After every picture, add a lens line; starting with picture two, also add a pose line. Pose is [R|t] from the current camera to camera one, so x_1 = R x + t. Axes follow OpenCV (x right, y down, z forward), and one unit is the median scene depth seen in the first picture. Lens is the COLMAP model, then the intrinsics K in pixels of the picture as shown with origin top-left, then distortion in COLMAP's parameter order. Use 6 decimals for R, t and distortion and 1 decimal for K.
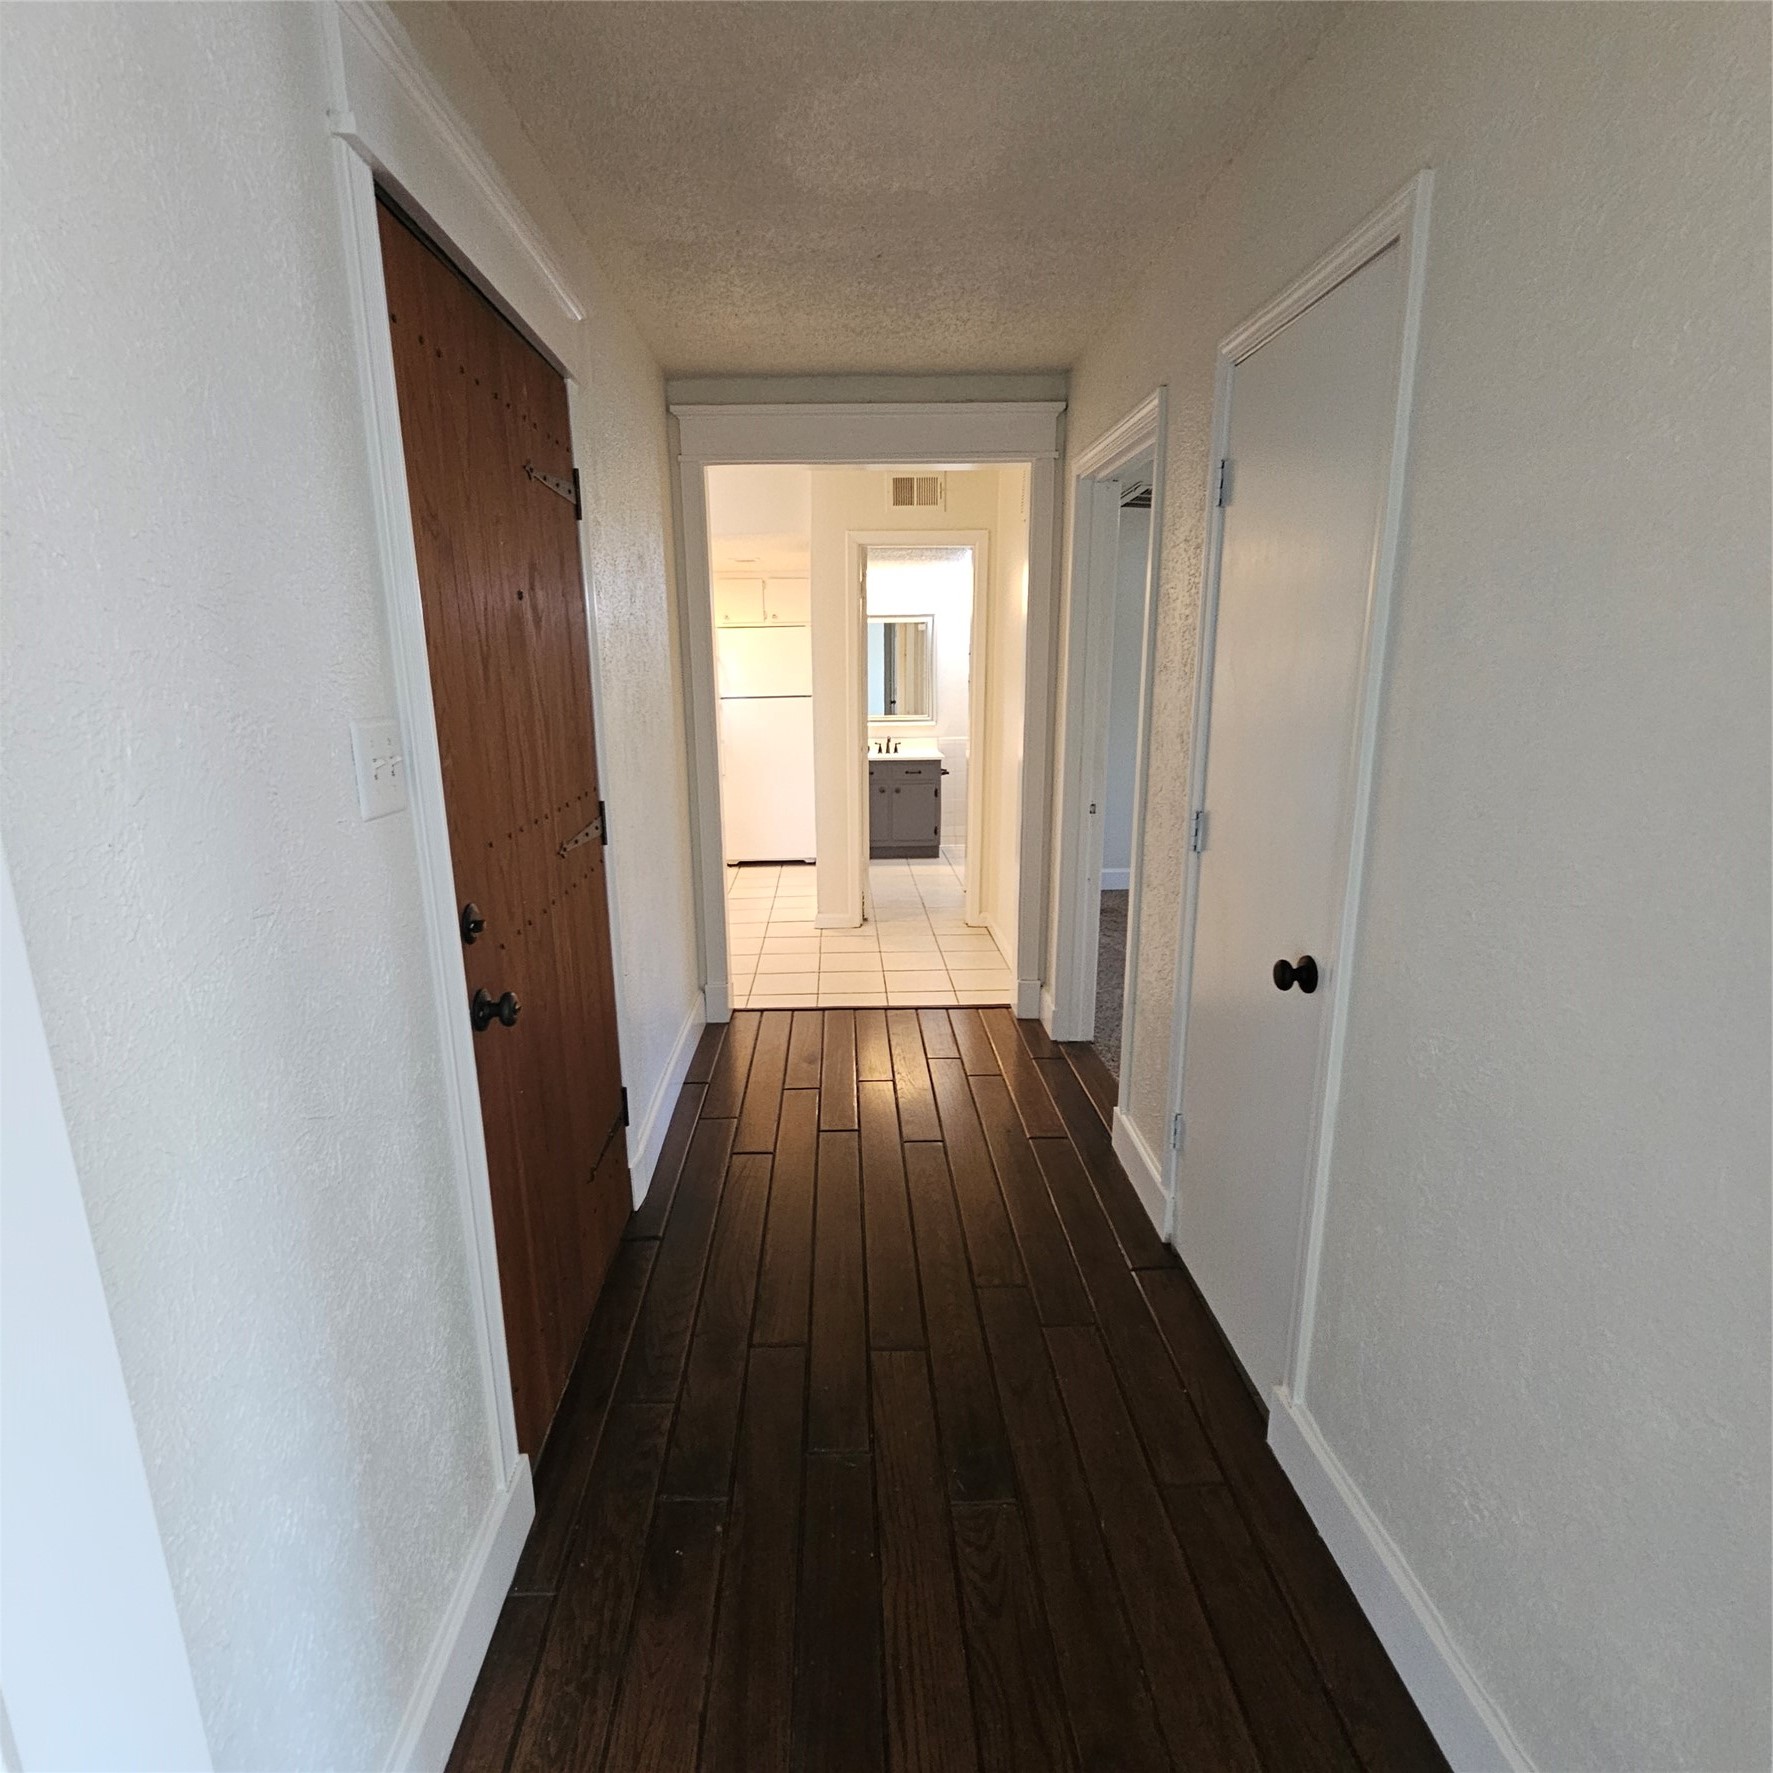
lens RADIAL K [[964.0, 0, 884.9], [0, 964.0, 899.1], [0, 0, 1]] dist [-0.001516, -0.002089]
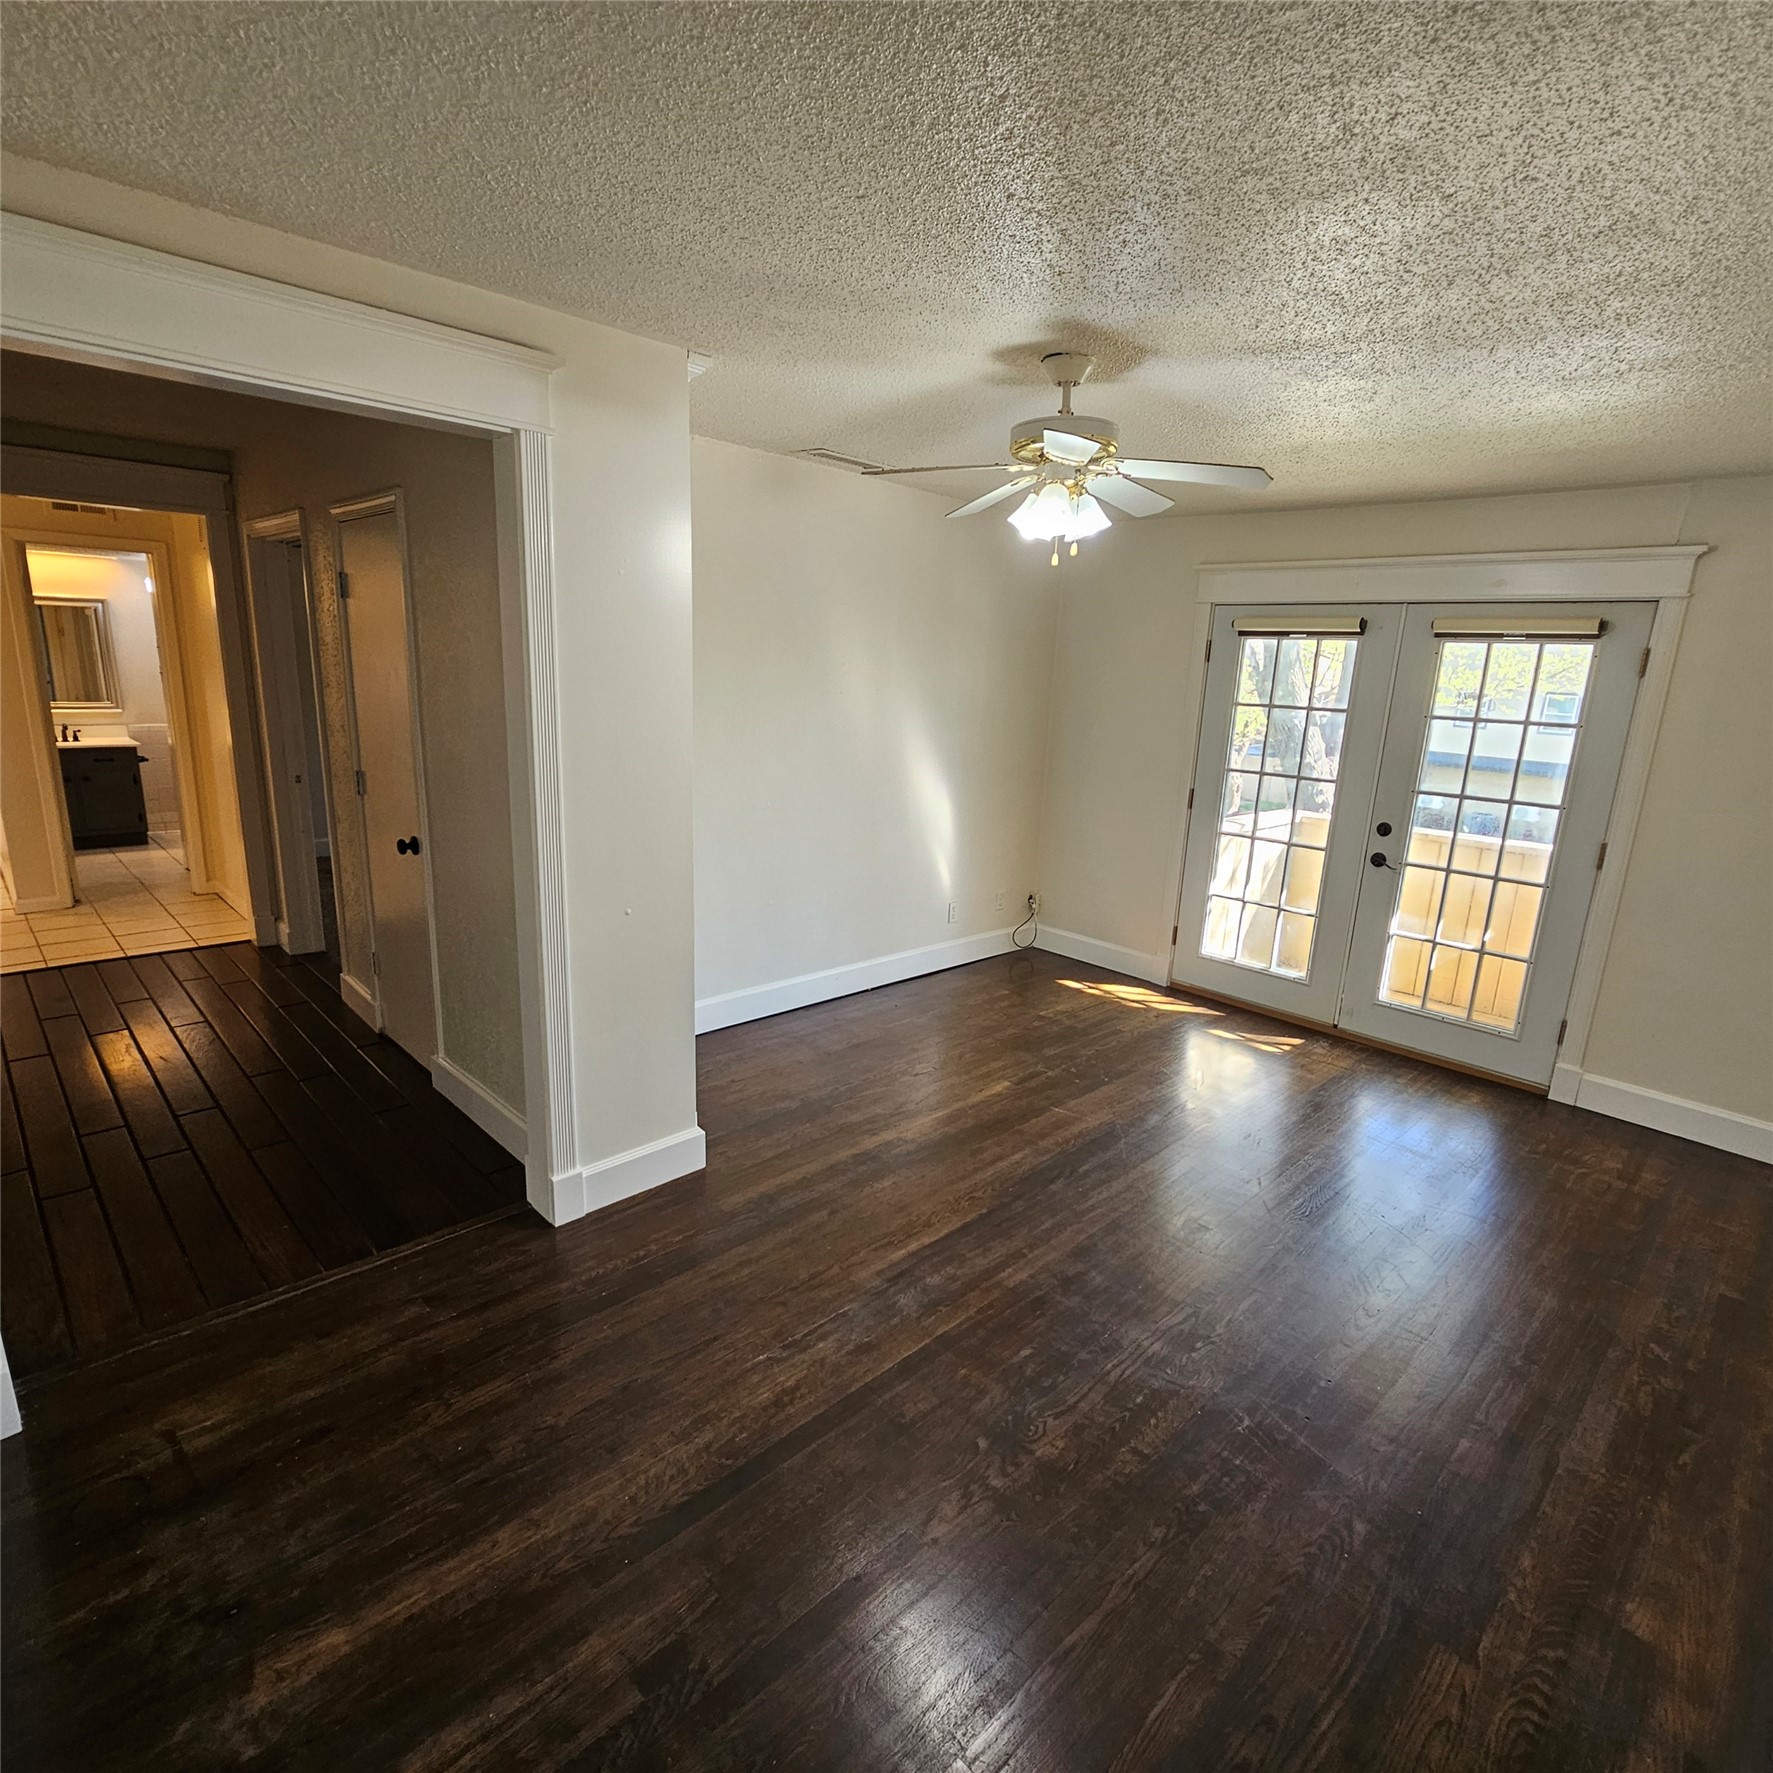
lens RADIAL K [[964.0, 0, 884.9], [0, 964.0, 899.1], [0, 0, 1]] dist [-0.001516, -0.002089]
pose [[0.745120, -0.124129, 0.655277, -0.066210], [0.112341, 0.991848, 0.060141, 0.070747], [-0.657401, 0.028802, 0.752991, -0.467243]]
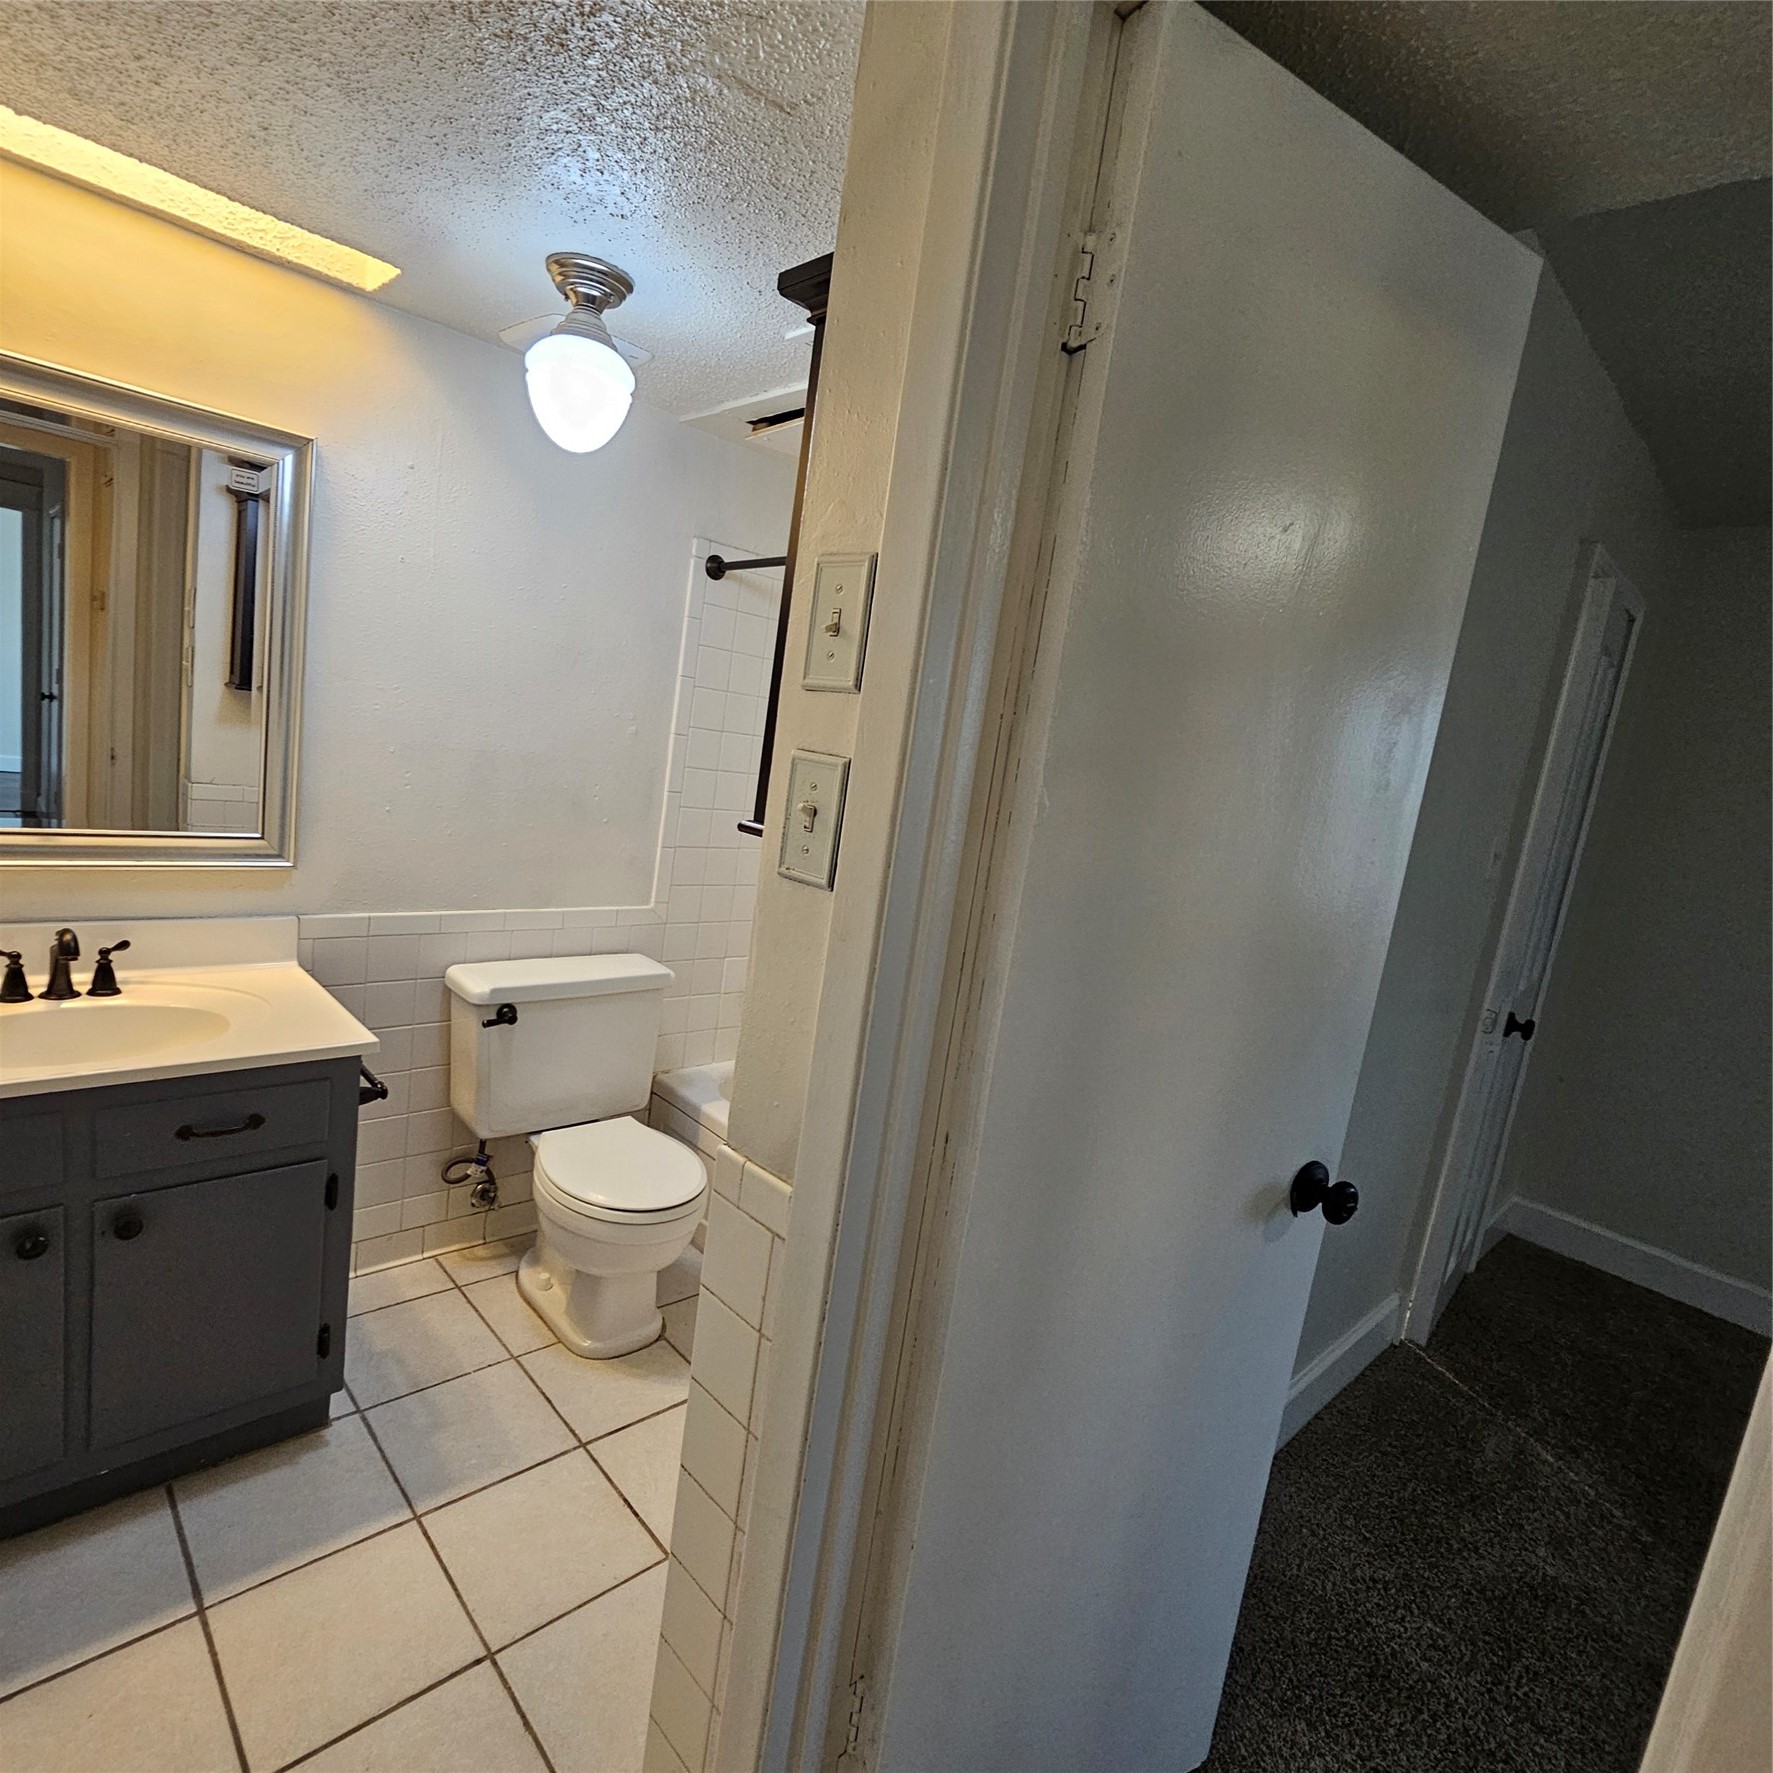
lens RADIAL K [[964.0, 0, 884.9], [0, 964.0, 899.1], [0, 0, 1]] dist [-0.001516, -0.002089]
pose [[0.744675, 0.005198, 0.667407, -0.006153], [0.027044, 0.998913, -0.037955, -0.294026], [-0.666879, 0.046313, 0.743726, 1.292656]]
